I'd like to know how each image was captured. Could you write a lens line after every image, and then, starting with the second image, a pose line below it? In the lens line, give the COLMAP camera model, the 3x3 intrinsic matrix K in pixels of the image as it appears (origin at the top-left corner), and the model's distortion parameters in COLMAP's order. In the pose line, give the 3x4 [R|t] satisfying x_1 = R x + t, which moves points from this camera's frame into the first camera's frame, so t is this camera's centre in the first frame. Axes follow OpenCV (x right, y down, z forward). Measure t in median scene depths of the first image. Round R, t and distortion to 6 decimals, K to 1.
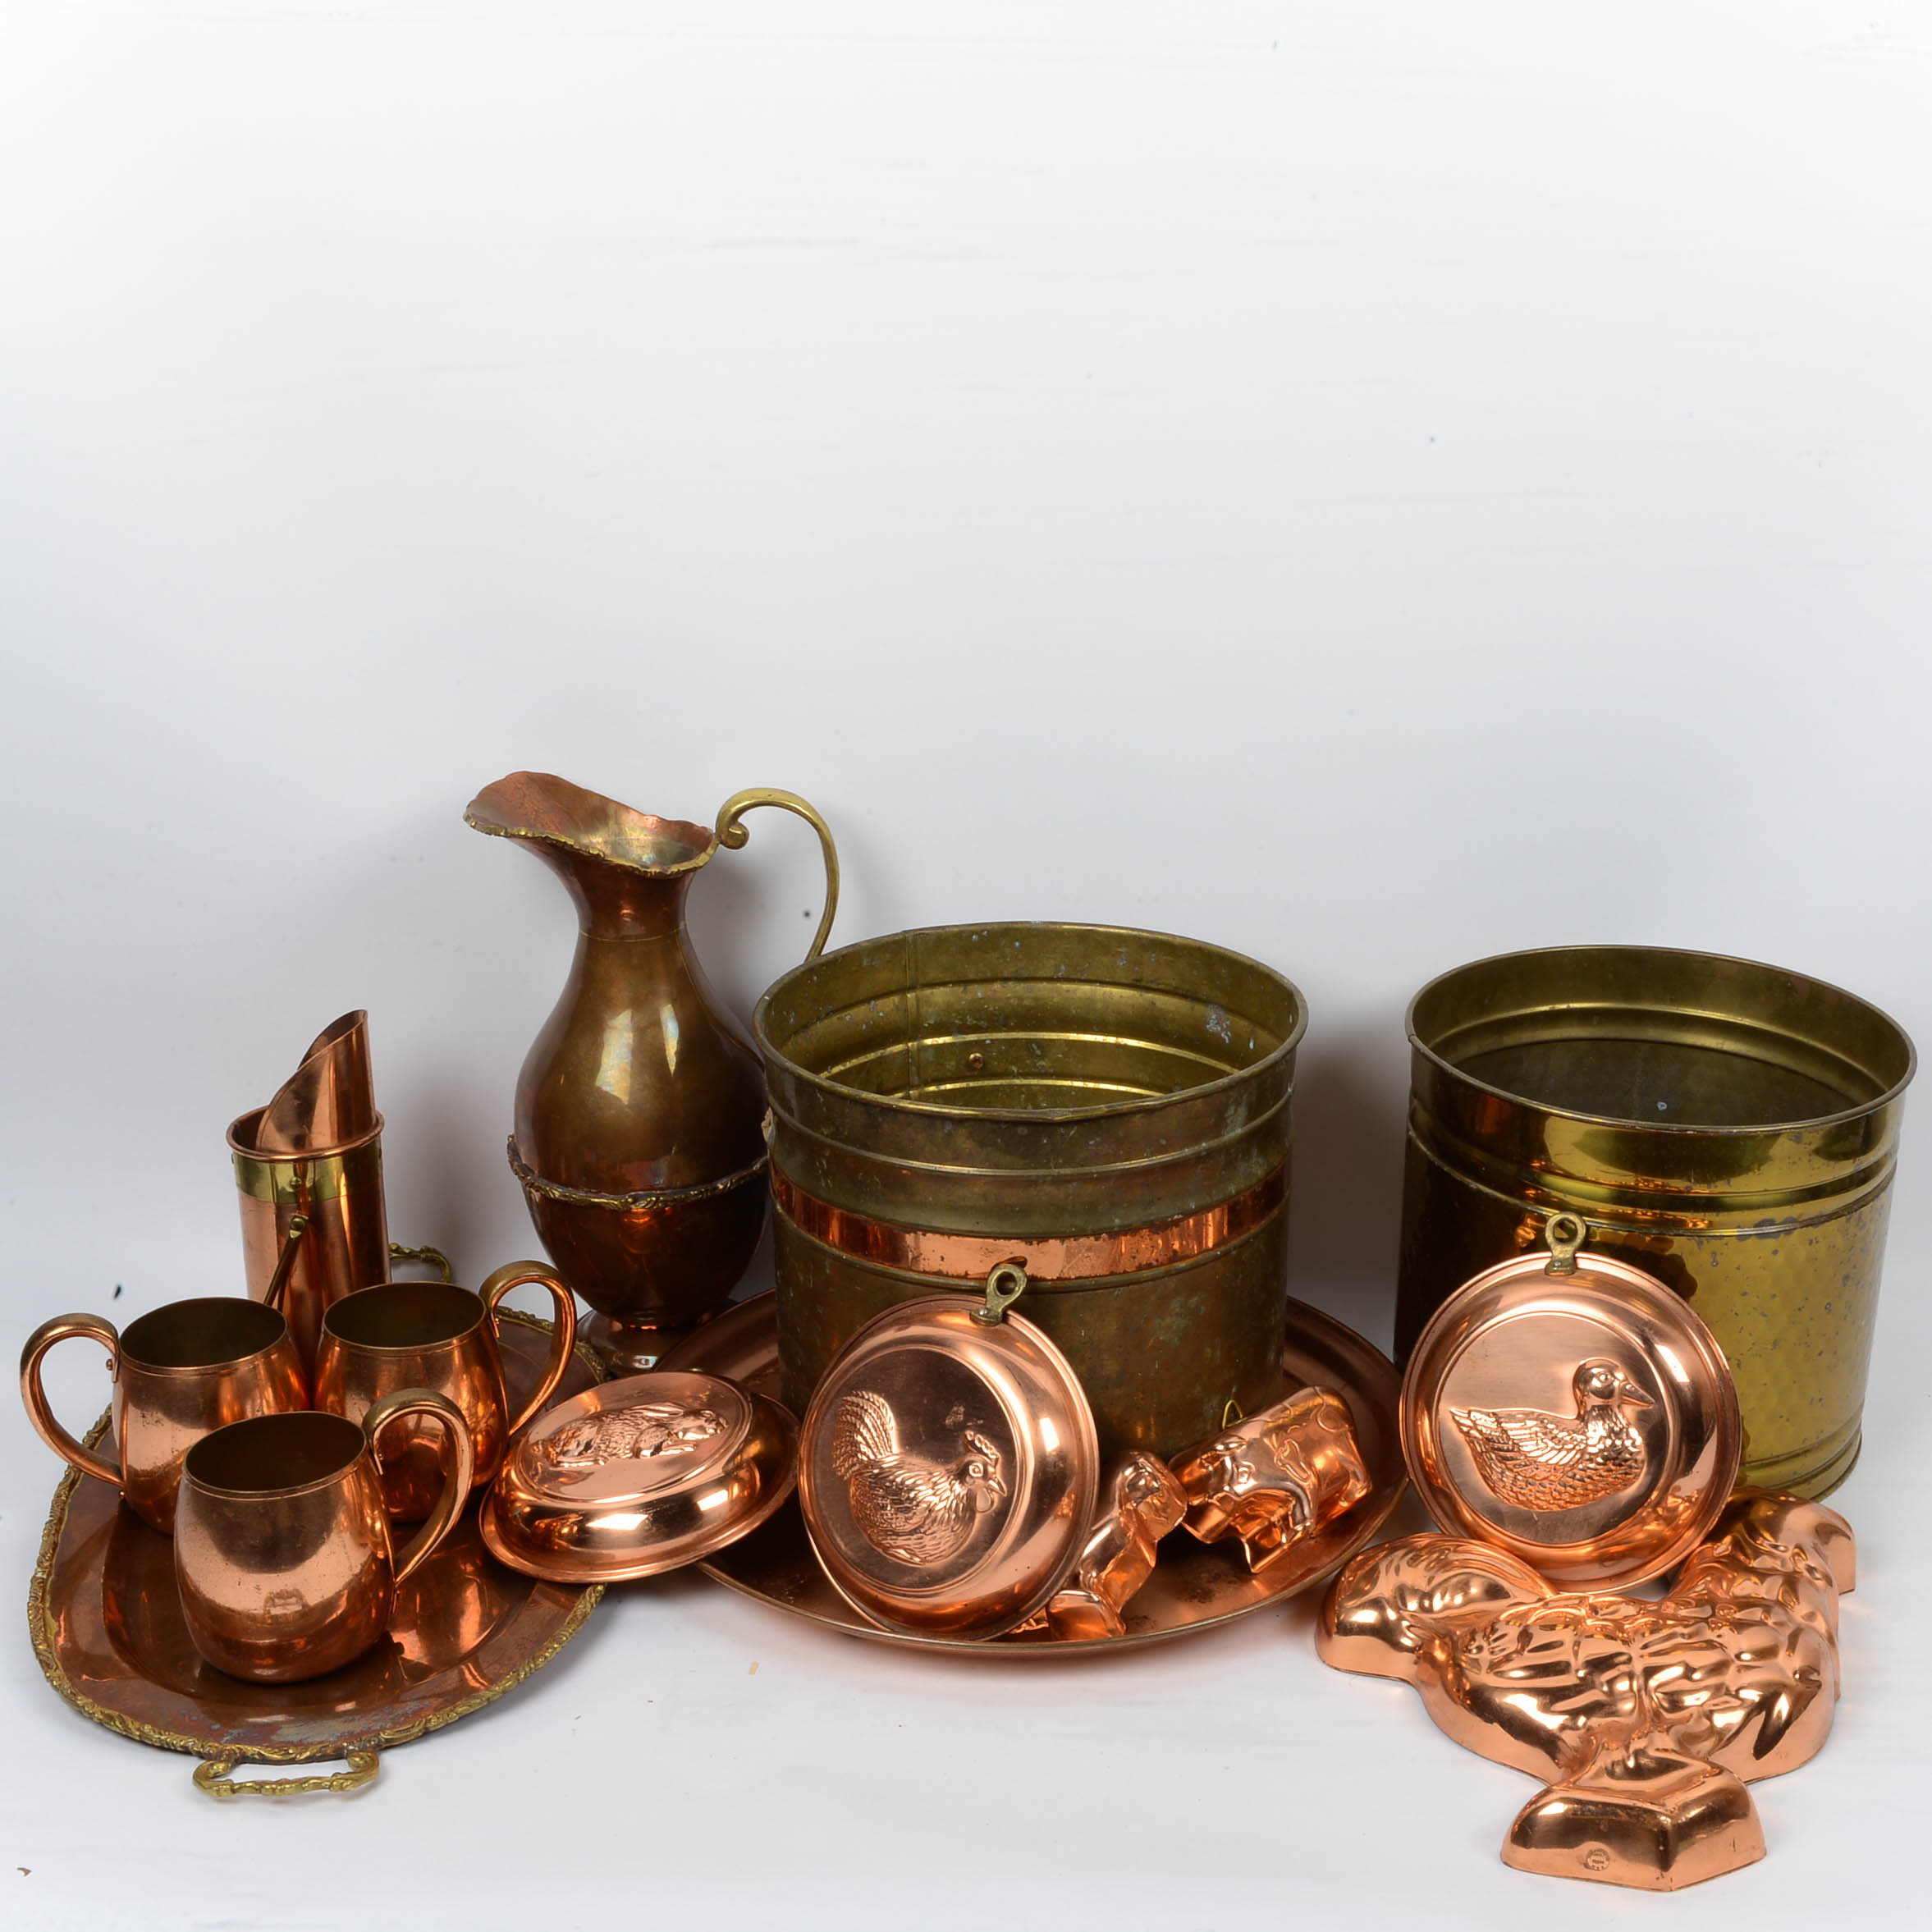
lens RADIAL K [[2655.6, 0, 1014.5], [0, 2655.6, 1013.3], [0, 0, 1]] dist [-0.033855, 0.000000]
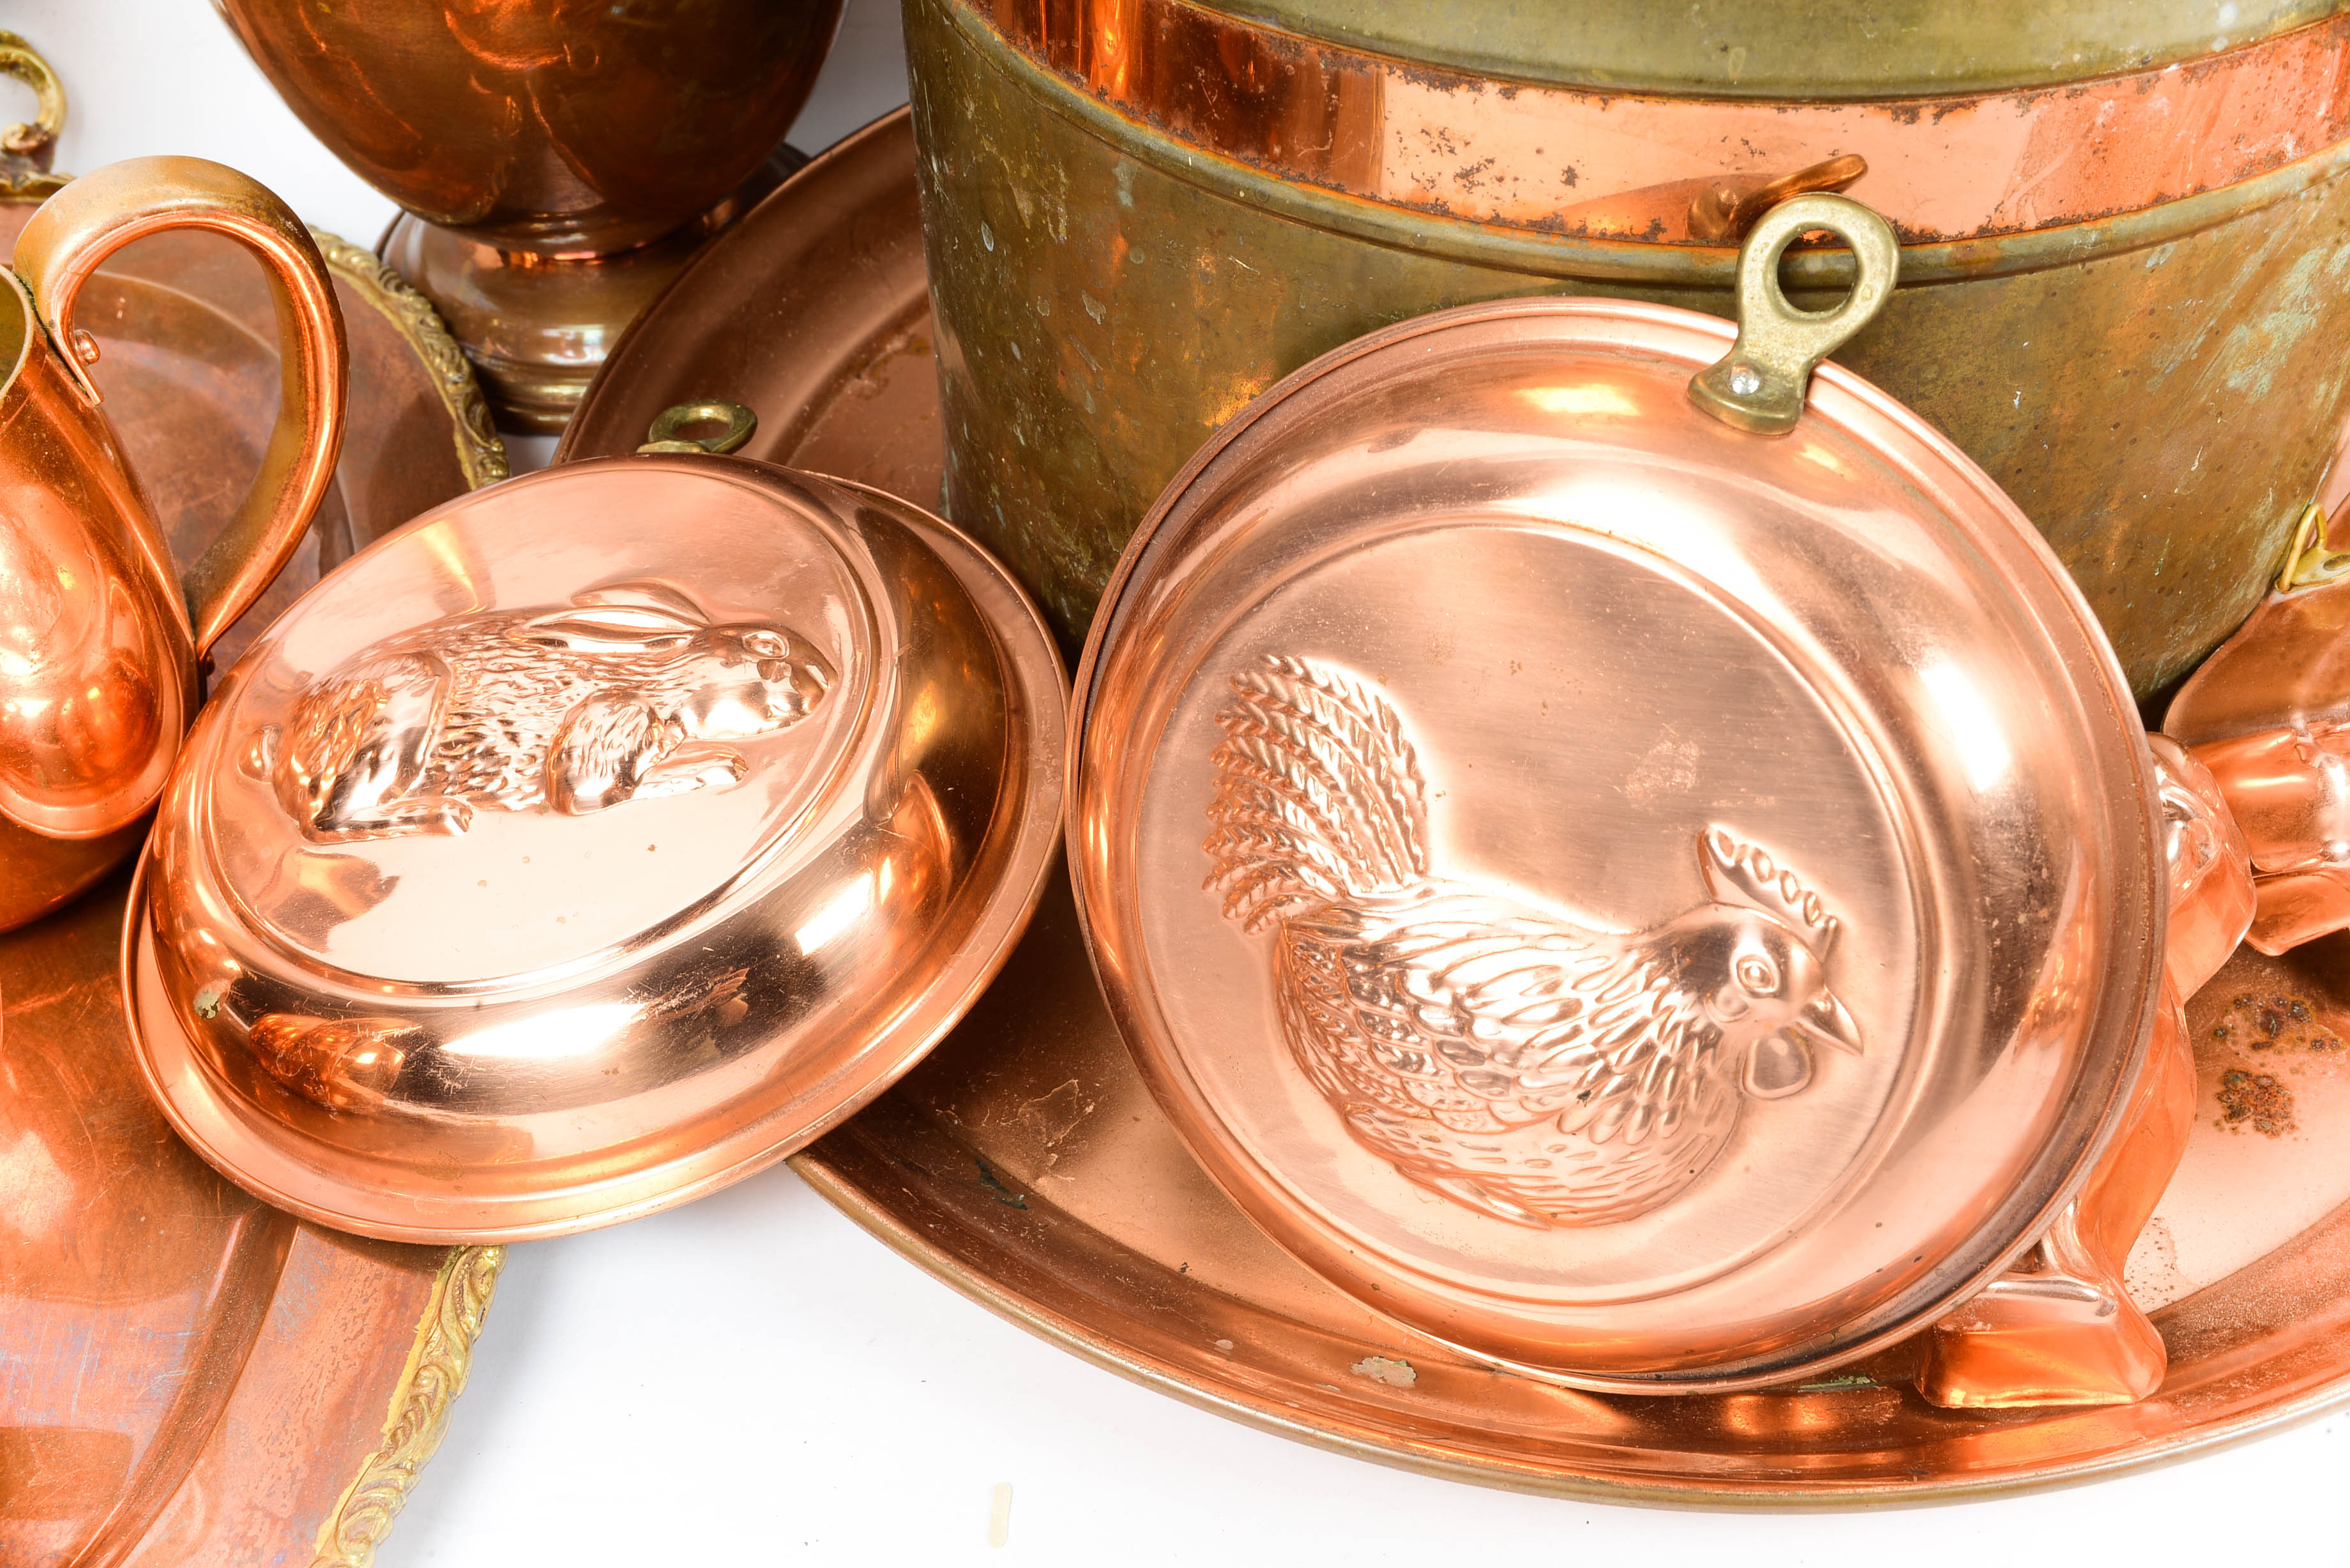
lens RADIAL K [[2708.8, 0, 1177.0], [0, 2708.8, 803.0], [0, 0, 1]] dist [0.010054, 0.000000]
pose [[0.997798, -0.054034, 0.038470, -0.079533], [0.032128, 0.901115, 0.432388, 0.026365], [-0.058030, -0.430200, 0.900867, 0.691930]]
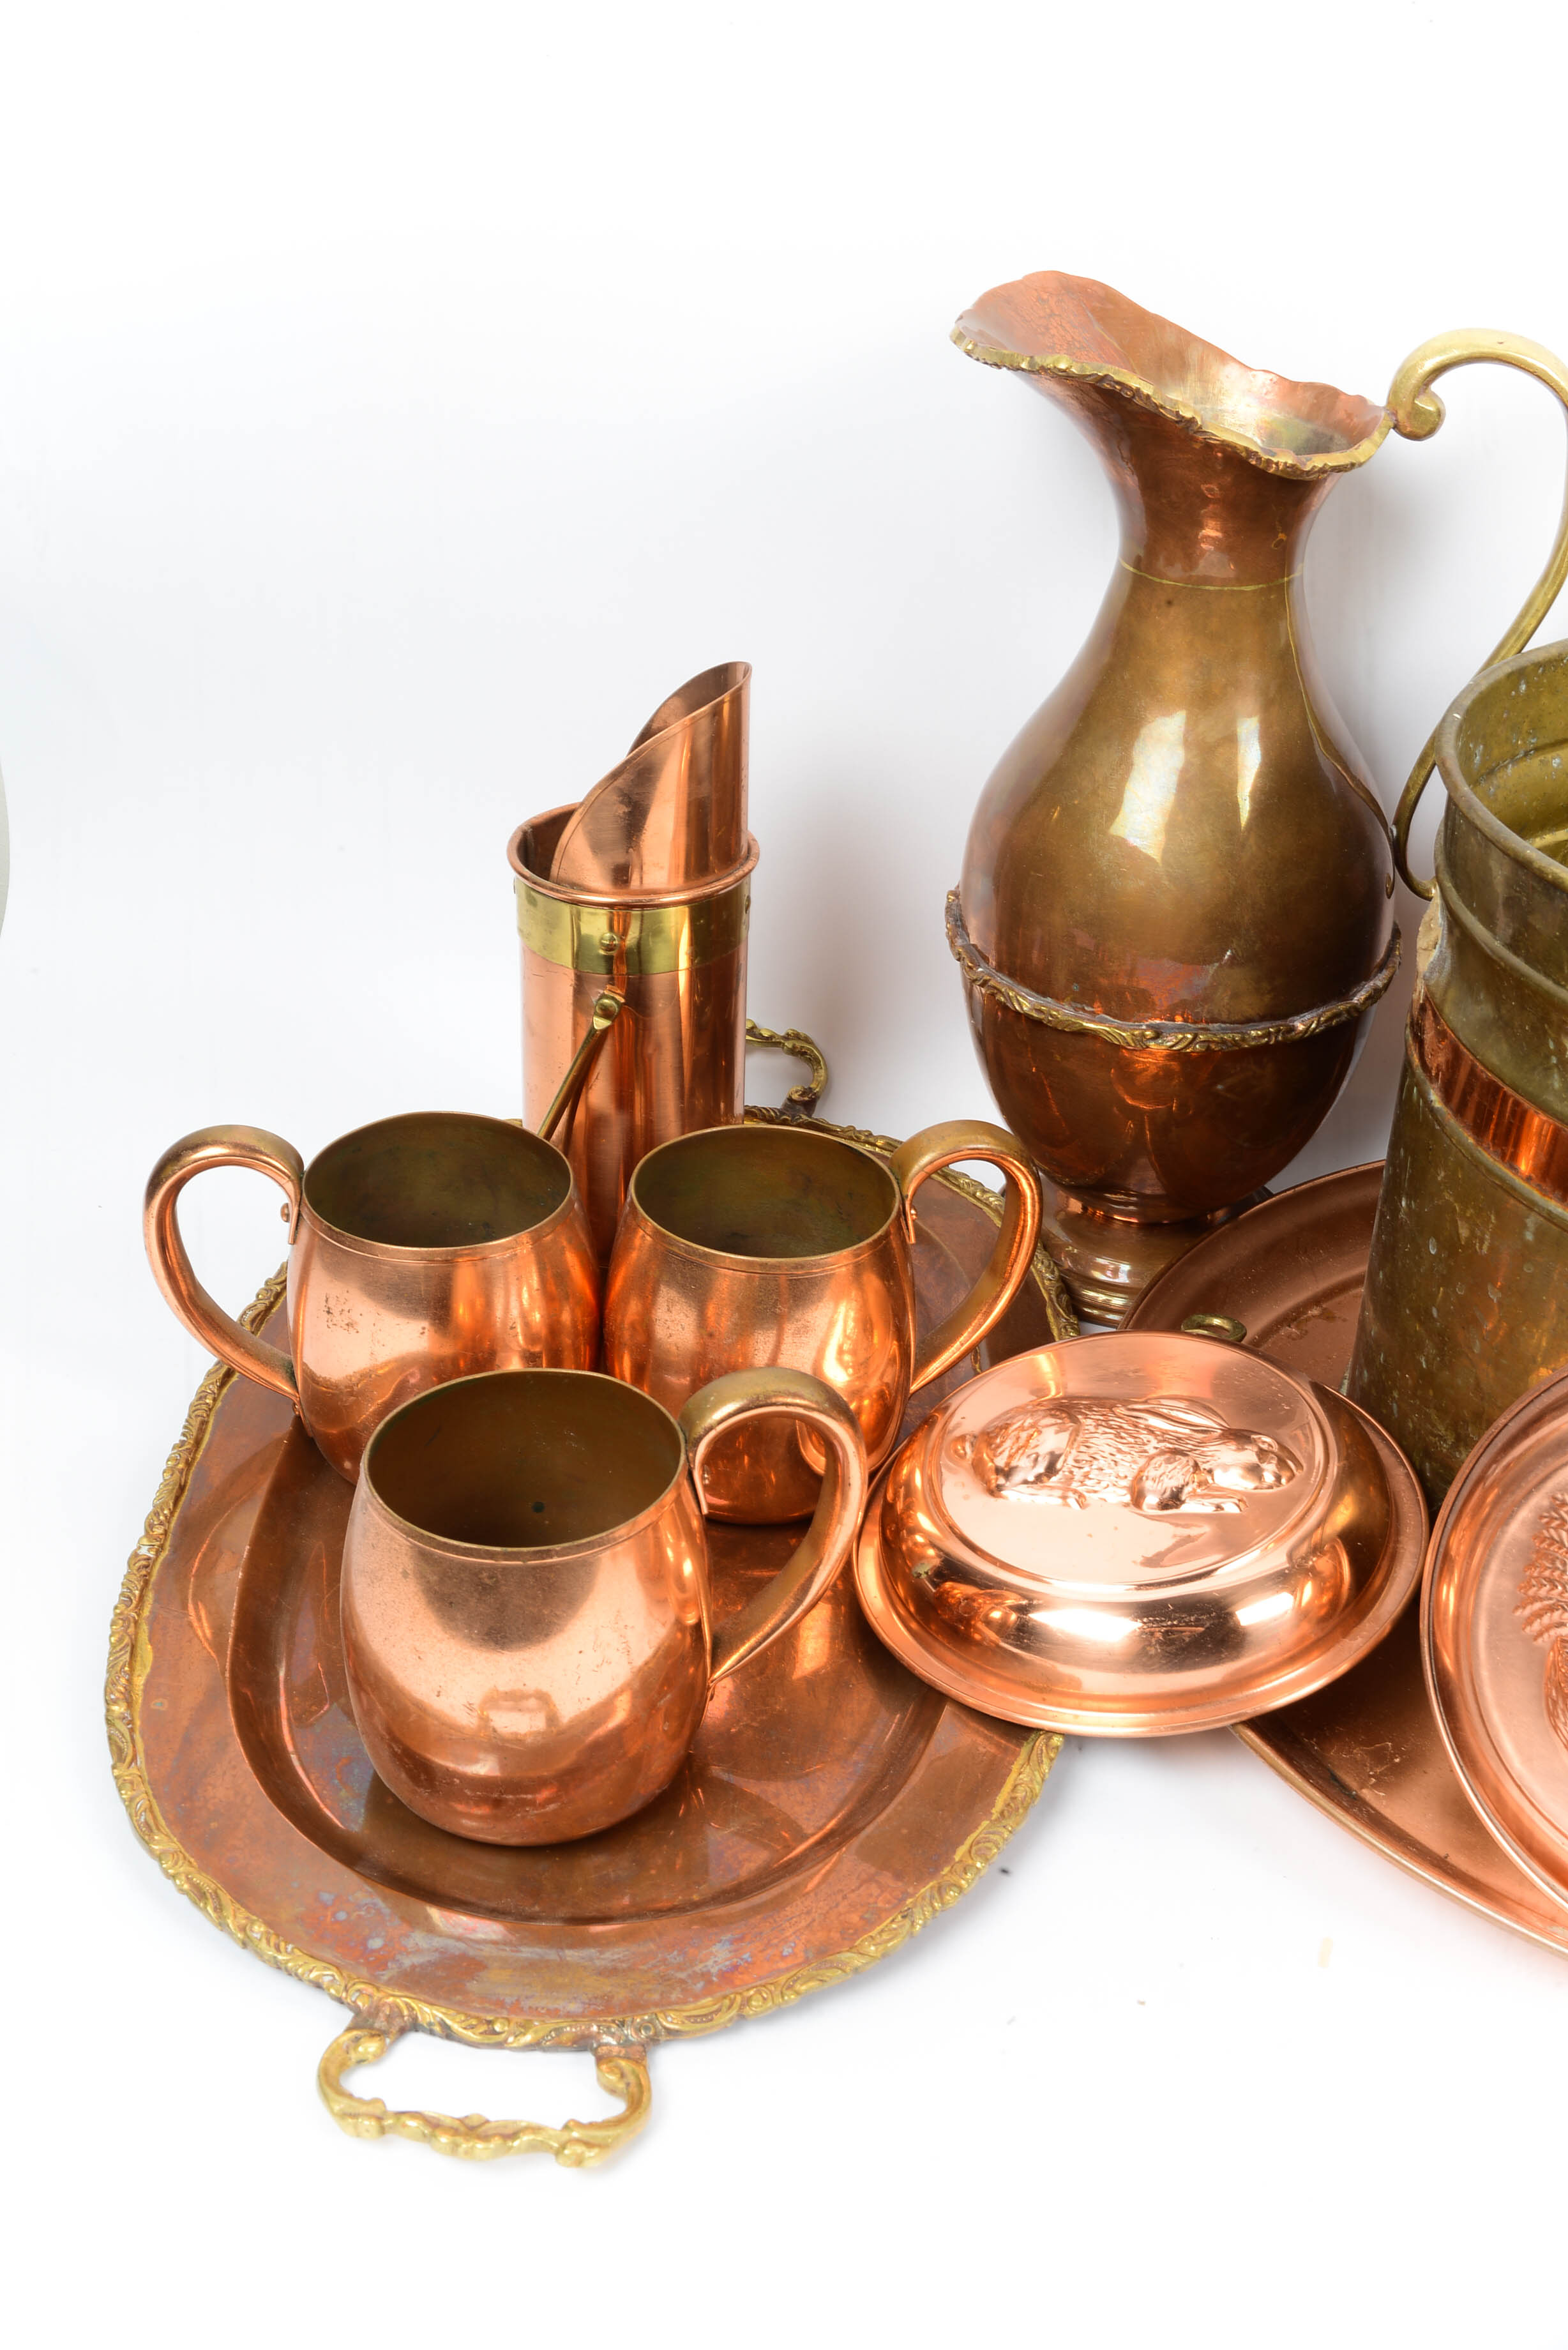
lens RADIAL K [[2464.0, 0, 786.5], [0, 2464.0, 1177.4], [0, 0, 1]] dist [-0.006744, 0.000000]
pose [[0.973144, 0.140031, -0.182707, -0.127737], [-0.101915, 0.973759, 0.203489, -0.002477], [0.206408, -0.179403, 0.961879, 0.479875]]
